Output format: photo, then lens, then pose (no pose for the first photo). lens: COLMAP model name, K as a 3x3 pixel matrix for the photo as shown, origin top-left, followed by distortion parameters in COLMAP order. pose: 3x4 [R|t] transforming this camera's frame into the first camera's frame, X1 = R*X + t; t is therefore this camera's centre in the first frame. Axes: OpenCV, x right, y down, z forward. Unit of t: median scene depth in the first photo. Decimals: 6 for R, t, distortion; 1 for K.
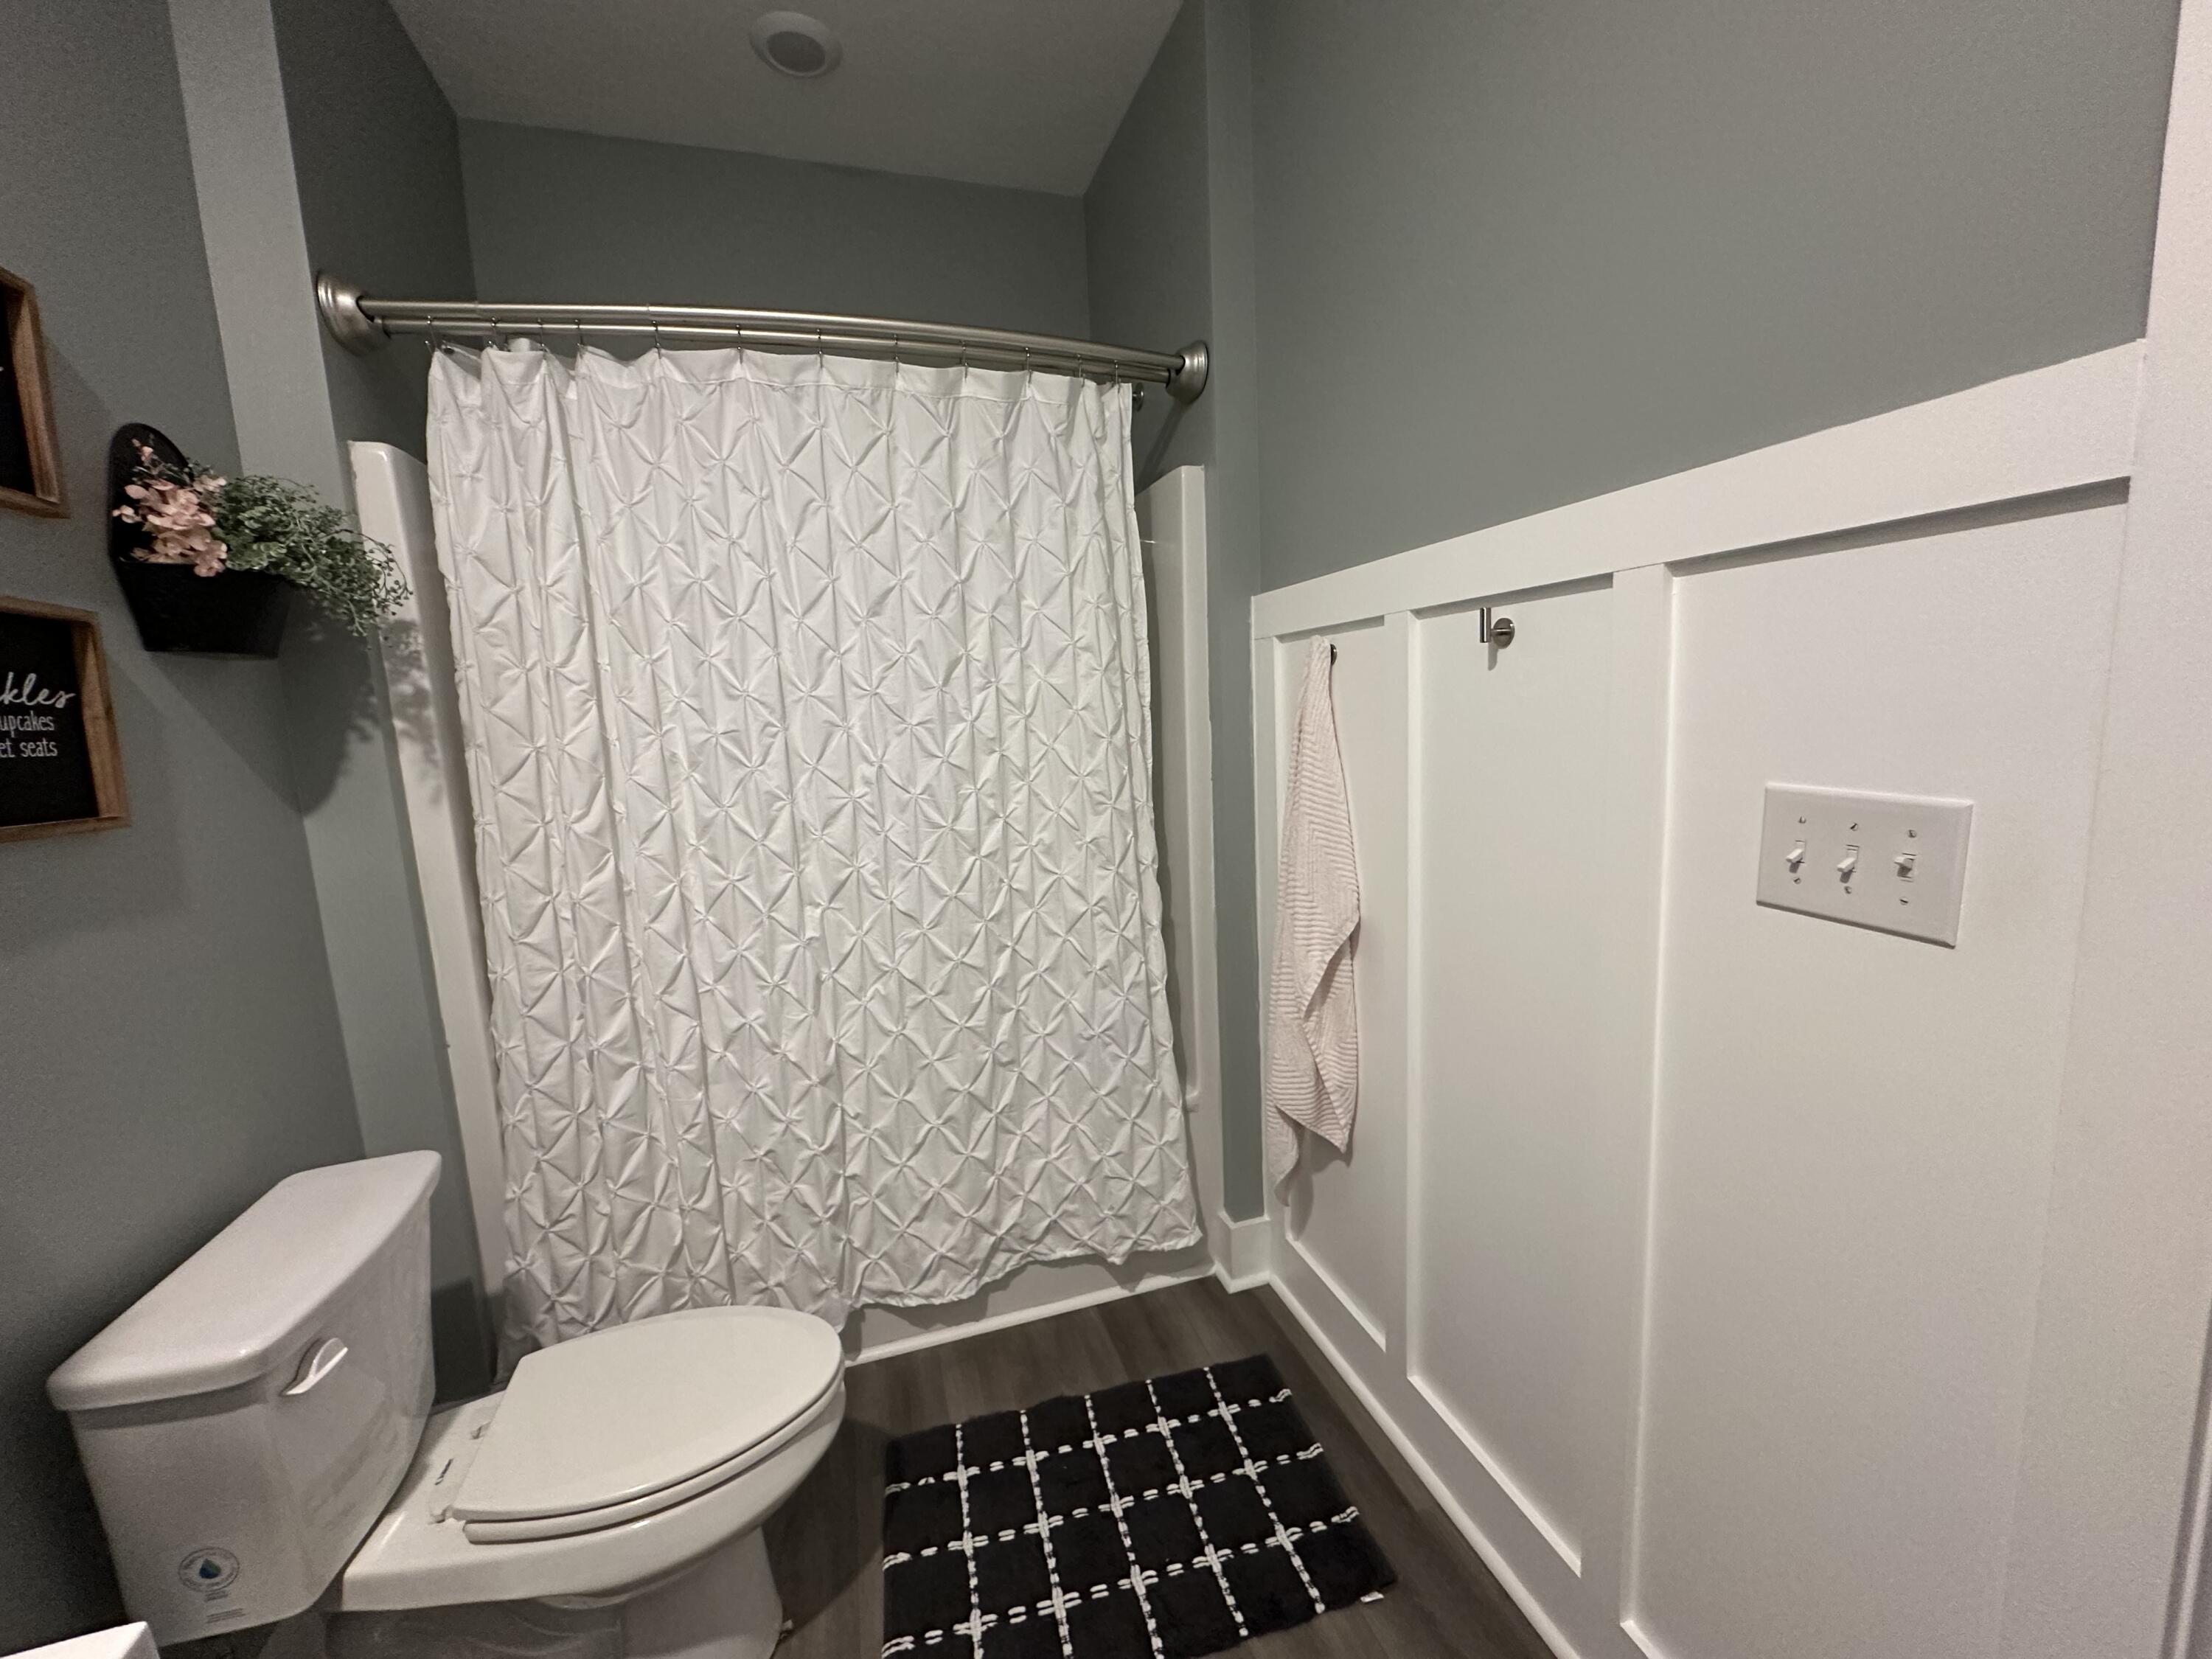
lens RADIAL K [[879.9, 0, 1101.3], [0, 879.9, 825.4], [0, 0, 1]] dist [-0.004359, 0.000919]
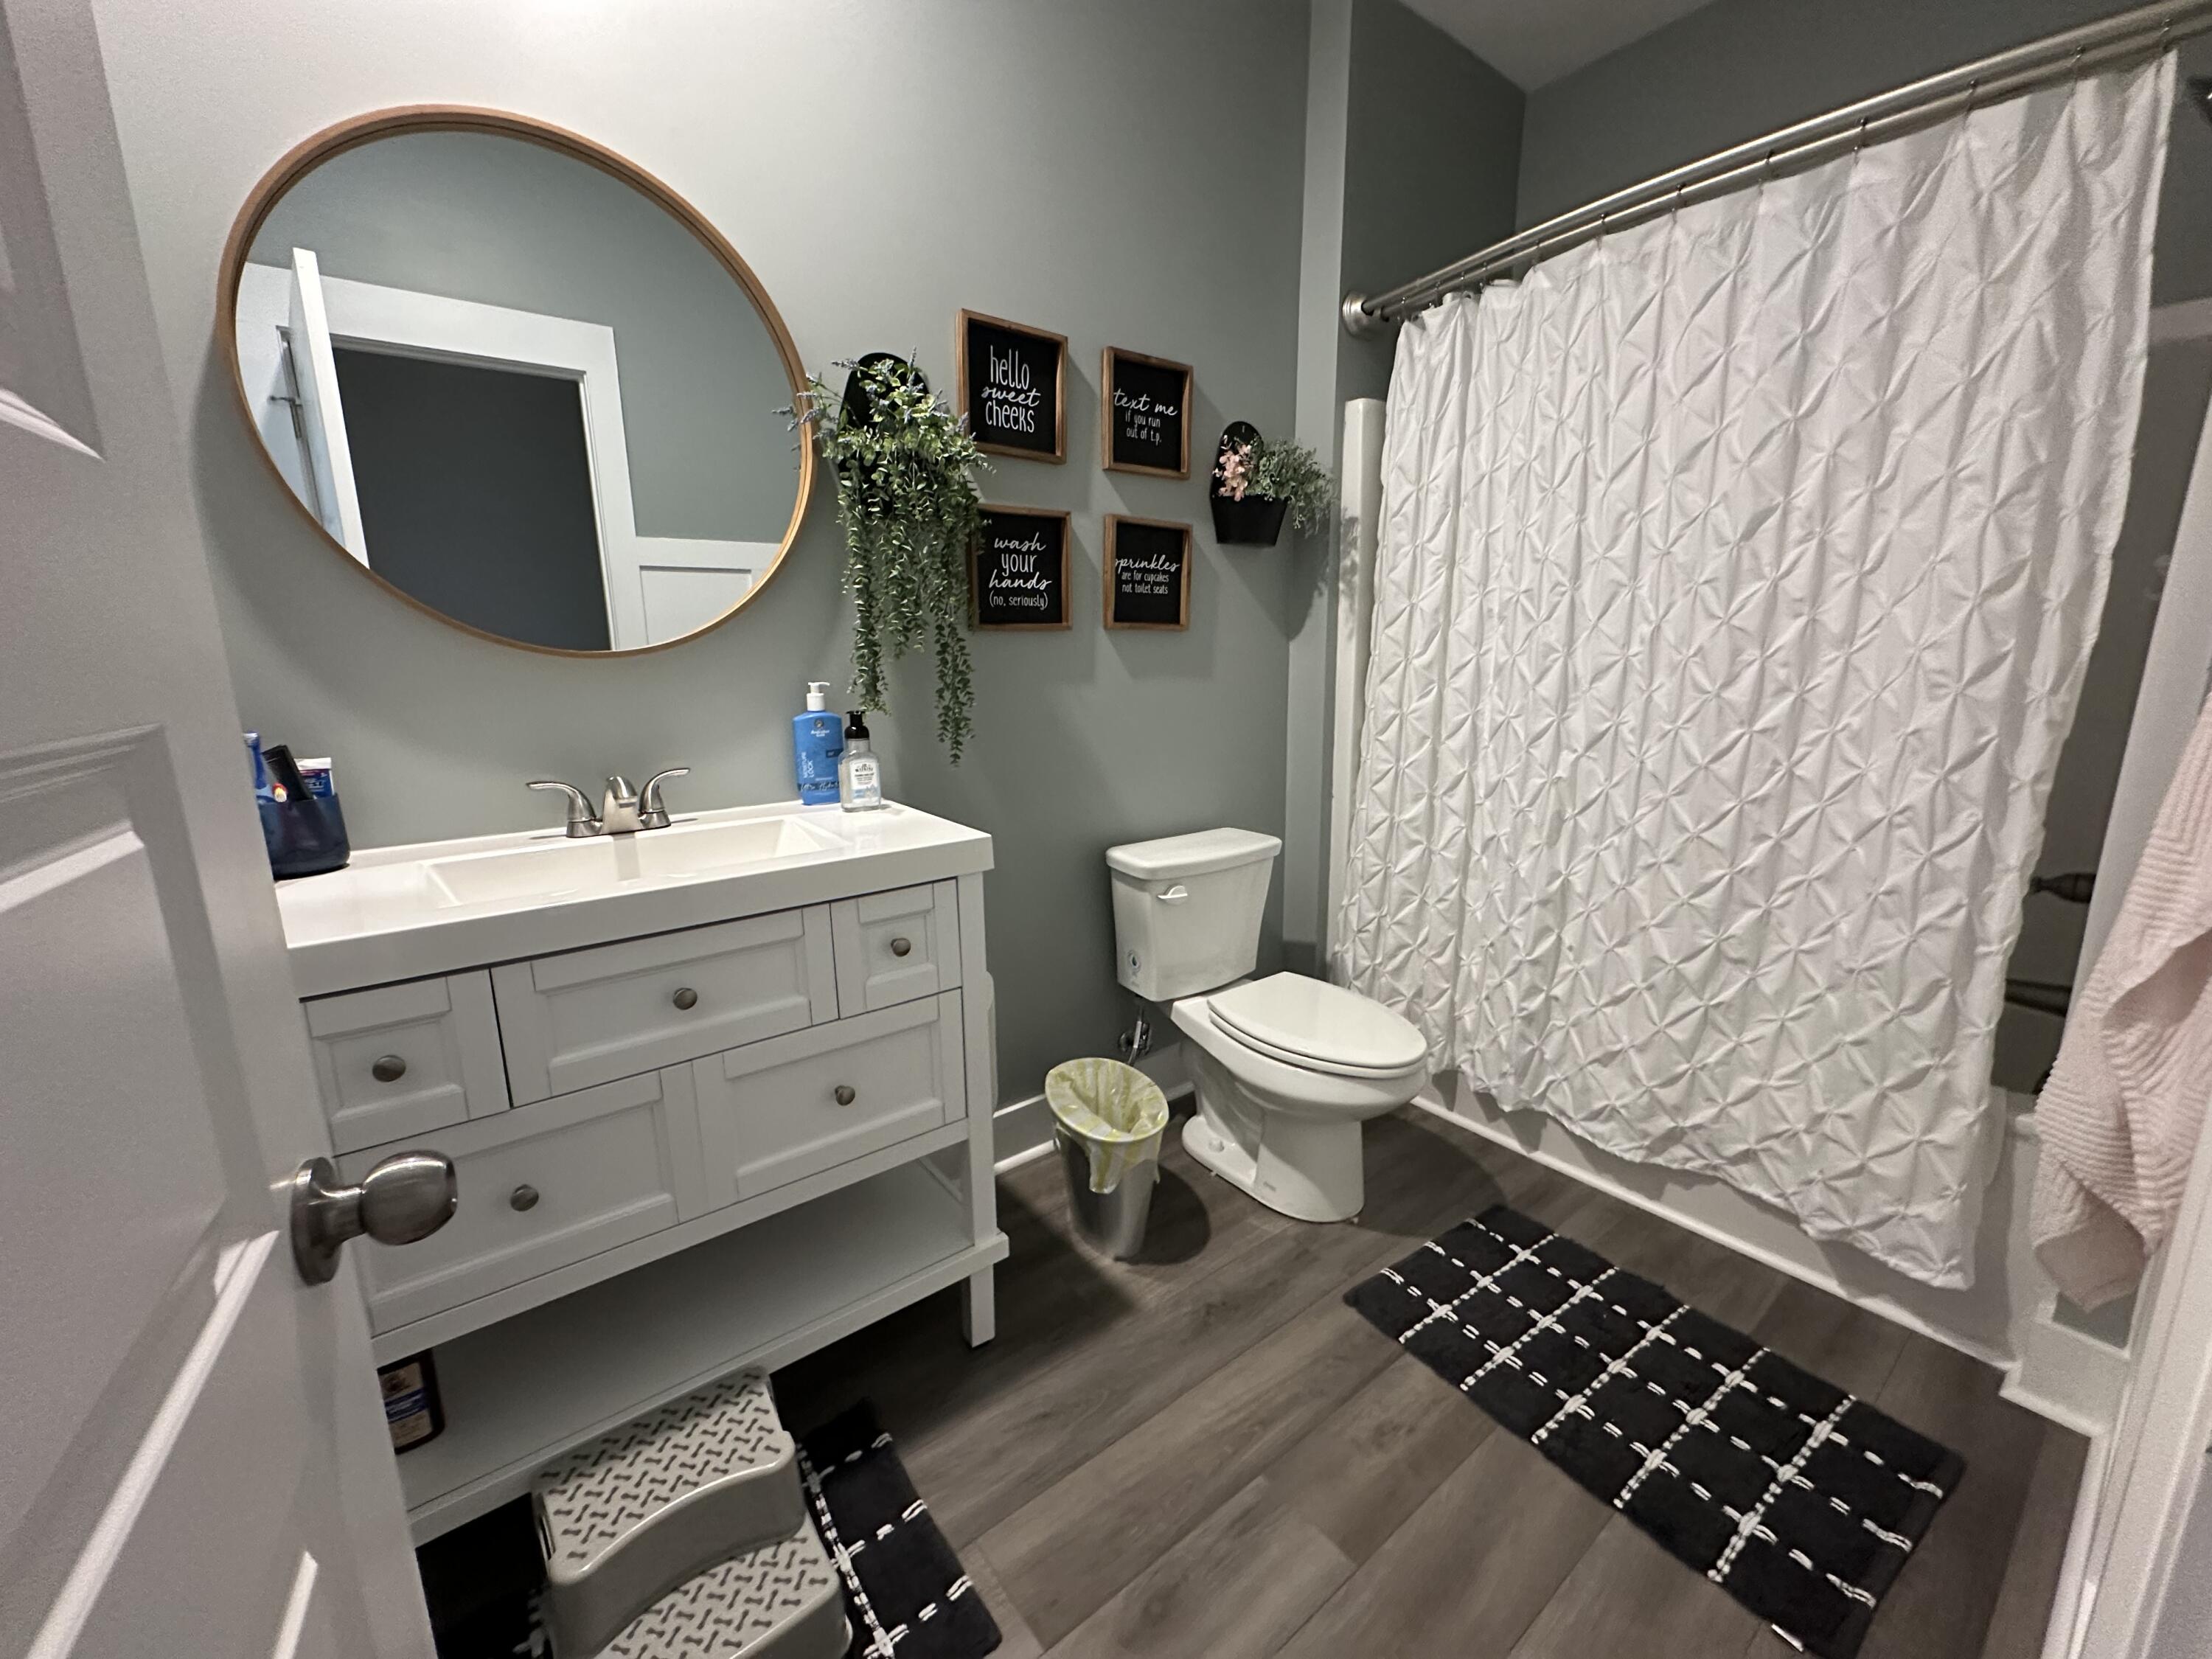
lens RADIAL K [[879.9, 0, 1108.9], [0, 879.9, 823.4], [0, 0, 1]] dist [-0.004359, 0.000919]
pose [[0.353017, 0.228022, -0.907406, 0.513423], [-0.130345, 0.972376, 0.193639, 0.042245], [0.926493, 0.049918, 0.372987, 0.043852]]
